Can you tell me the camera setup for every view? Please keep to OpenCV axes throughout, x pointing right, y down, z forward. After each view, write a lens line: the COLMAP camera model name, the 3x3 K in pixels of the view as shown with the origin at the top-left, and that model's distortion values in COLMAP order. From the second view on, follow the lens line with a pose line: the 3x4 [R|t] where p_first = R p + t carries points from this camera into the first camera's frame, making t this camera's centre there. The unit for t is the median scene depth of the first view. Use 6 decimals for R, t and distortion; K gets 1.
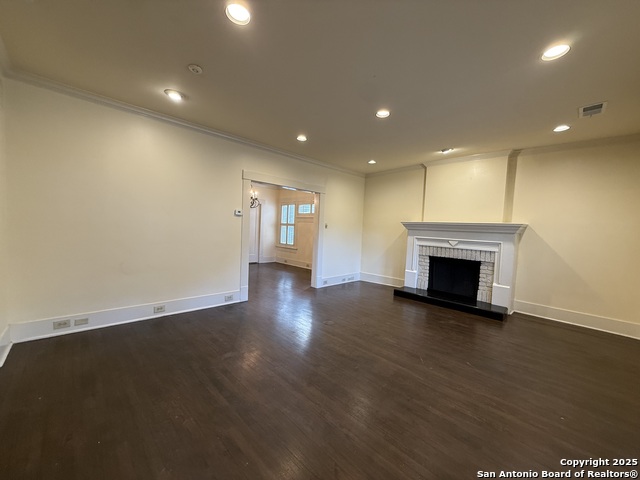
lens RADIAL K [[253.1, 0, 316.6], [0, 253.1, 238.5], [0, 0, 1]] dist [-0.001212, 0.000059]
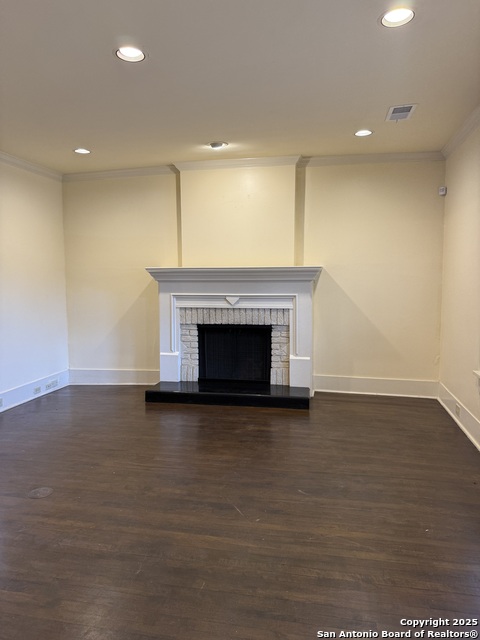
lens RADIAL K [[447.1, 0, 240.4], [0, 447.1, 313.2], [0, 0, 1]] dist [0.085664, -0.109863]
pose [[0.822291, -0.089479, 0.561988, -0.068218], [0.066744, 0.995909, 0.060908, -0.016556], [-0.565139, -0.012575, 0.824900, 0.086589]]
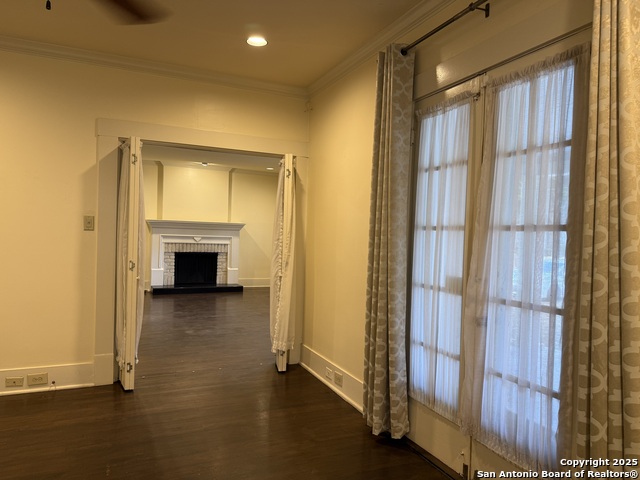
lens RADIAL K [[447.1, 0, 319.1], [0, 447.1, 251.5], [0, 0, 1]] dist [0.085664, -0.109863]
pose [[0.344191, -0.062108, 0.936843, -1.268193], [0.031903, 0.998007, 0.054442, -0.020181], [-0.938358, 0.011150, 0.345486, -0.245630]]
